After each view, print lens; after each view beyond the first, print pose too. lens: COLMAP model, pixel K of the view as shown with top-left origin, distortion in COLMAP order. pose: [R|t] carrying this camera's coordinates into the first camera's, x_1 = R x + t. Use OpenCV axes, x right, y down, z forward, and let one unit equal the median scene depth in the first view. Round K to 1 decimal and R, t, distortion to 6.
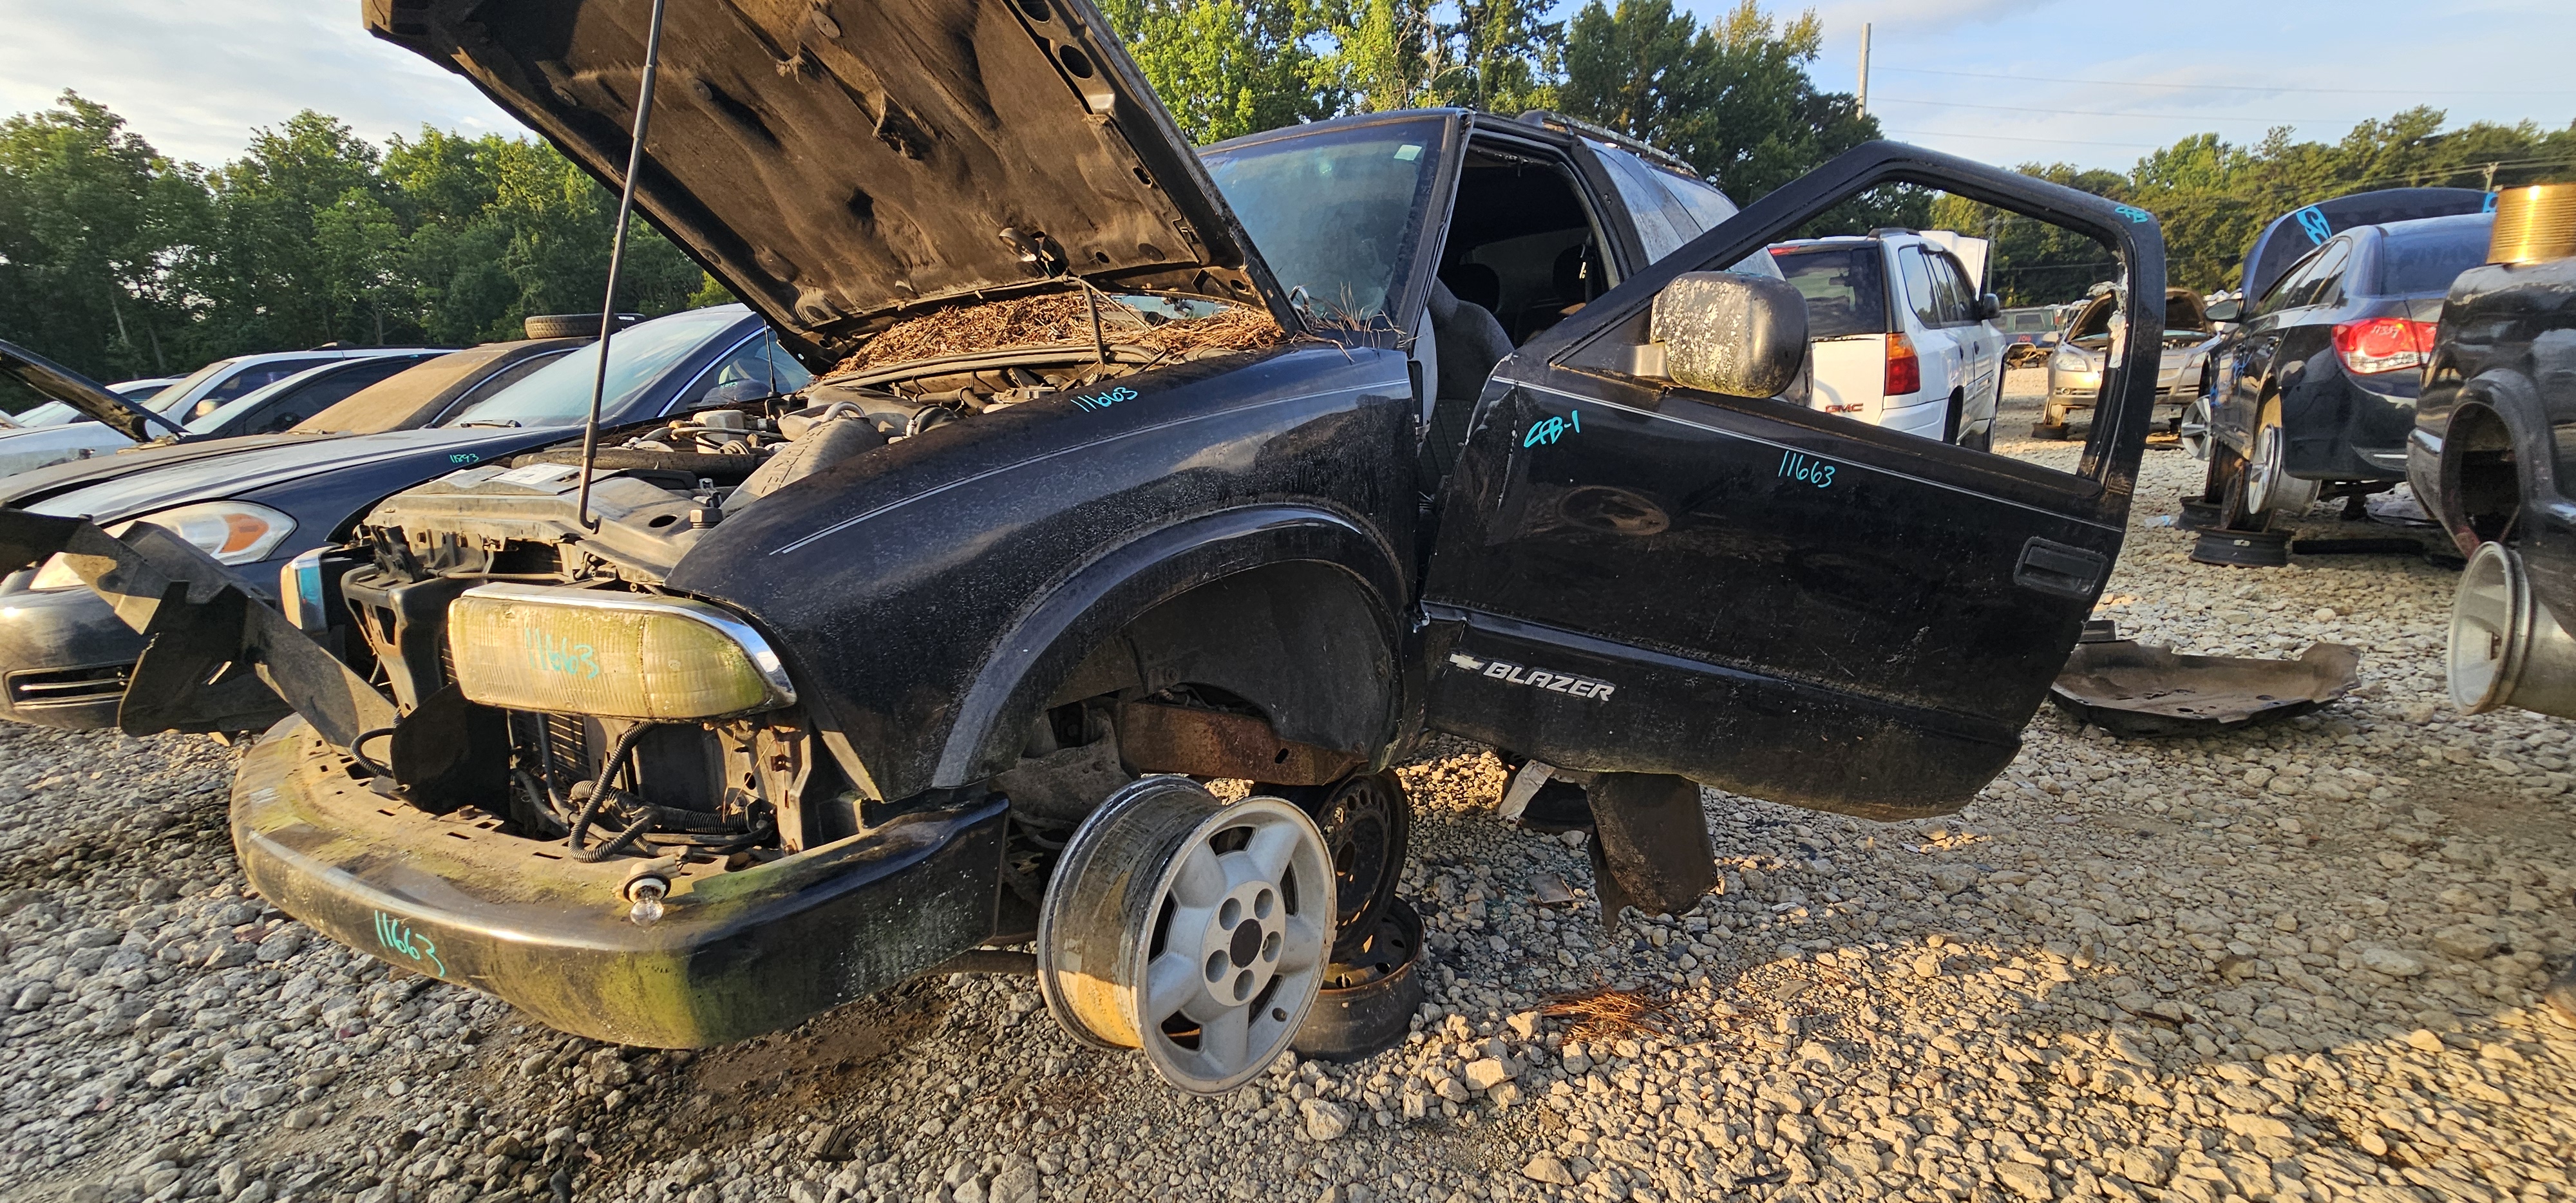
lens RADIAL K [[1059.1, 0, 1288.0], [0, 1059.1, 601.5], [0, 0, 1]] dist [-0.000649, -0.000472]
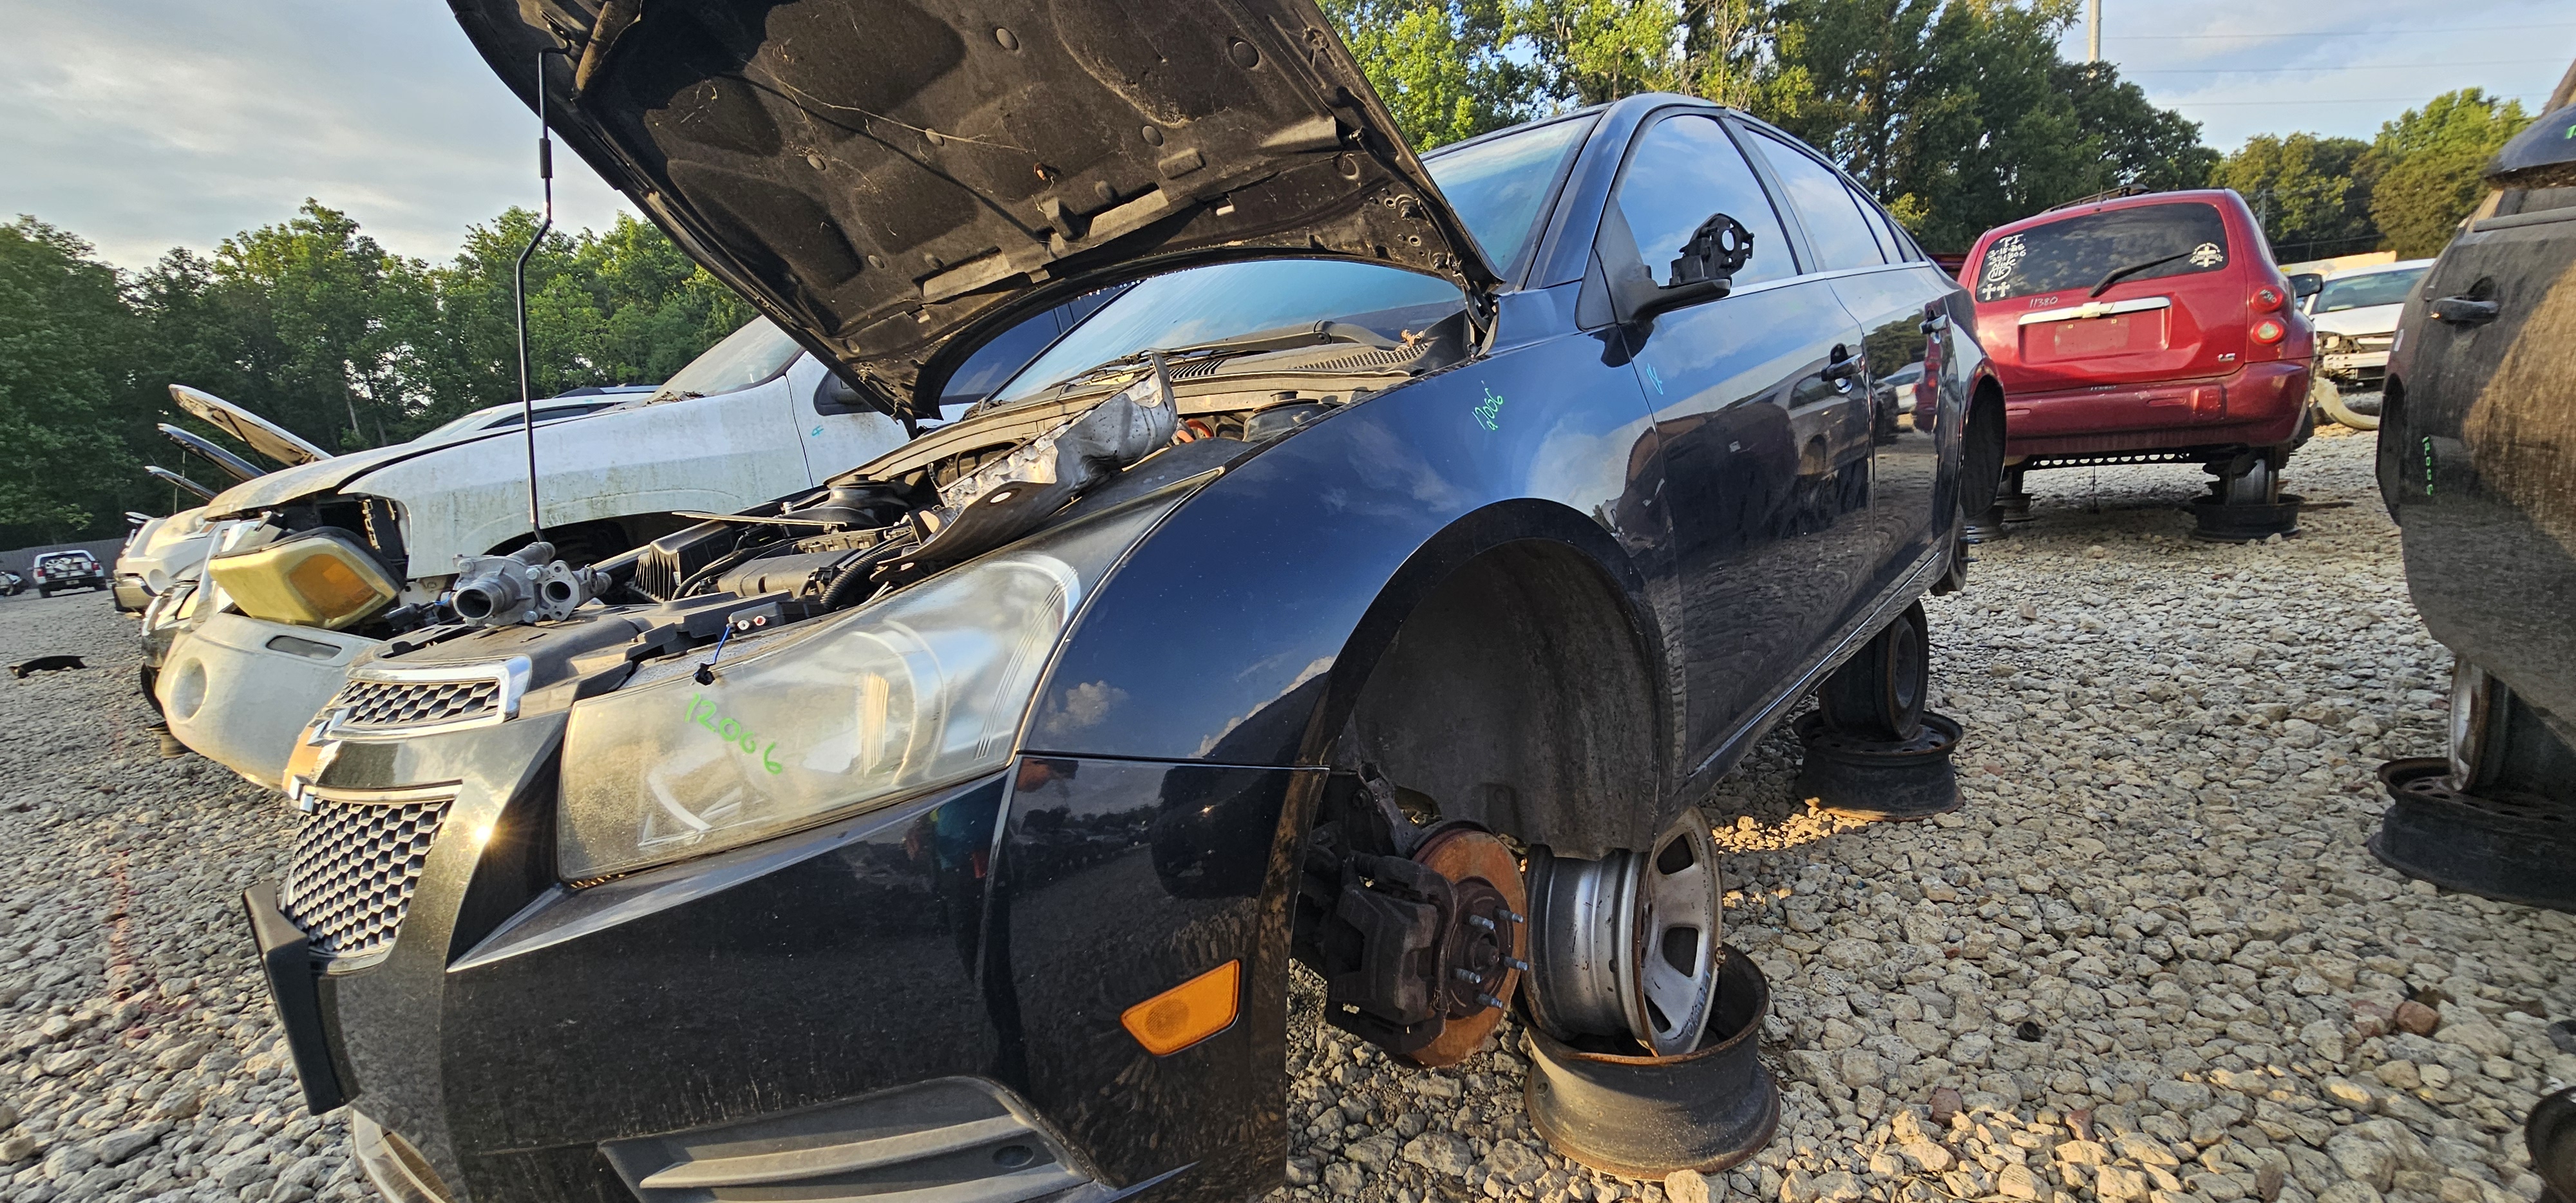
lens RADIAL K [[1059.1, 0, 1288.0], [0, 1059.1, 601.5], [0, 0, 1]] dist [-0.000649, -0.000472]
pose [[0.994224, -0.036225, -0.101024, -0.091925], [0.031858, 0.998501, -0.044510, -0.007633], [0.102485, 0.041034, 0.993888, 0.068588]]
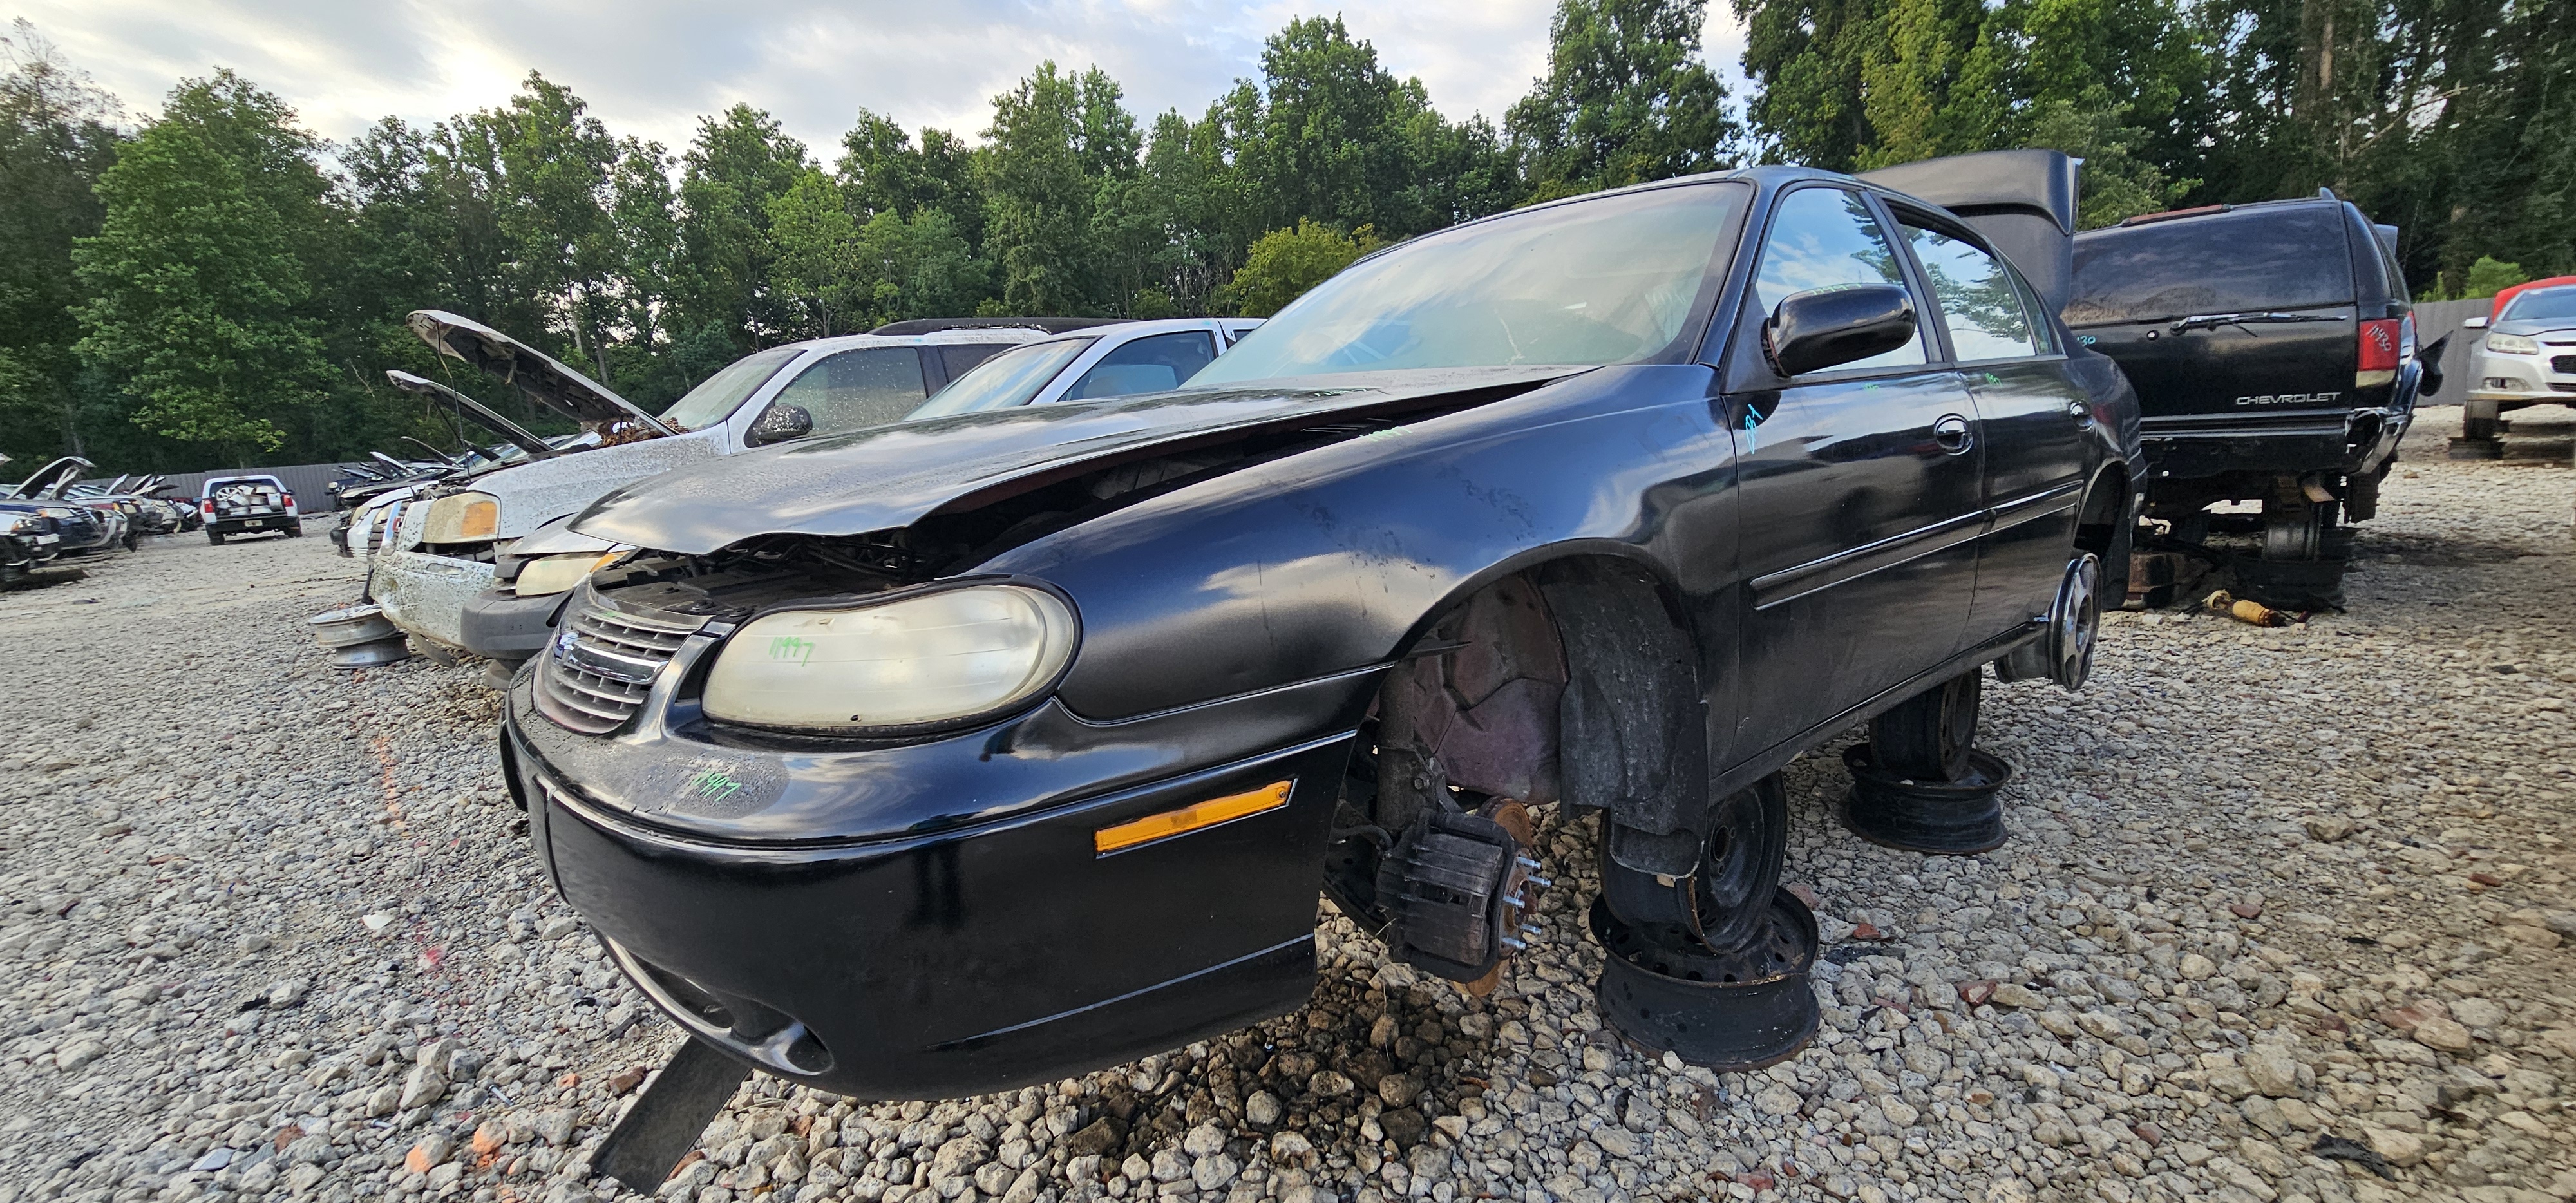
lens RADIAL K [[1060.1, 0, 1285.0], [0, 1060.1, 608.2], [0, 0, 1]] dist [-0.001167, -0.000214]
pose [[0.981798, 0.022793, -0.188557, -0.343247], [-0.027442, 0.999379, -0.022083, -0.033203], [0.187937, 0.026856, 0.981814, 0.249166]]
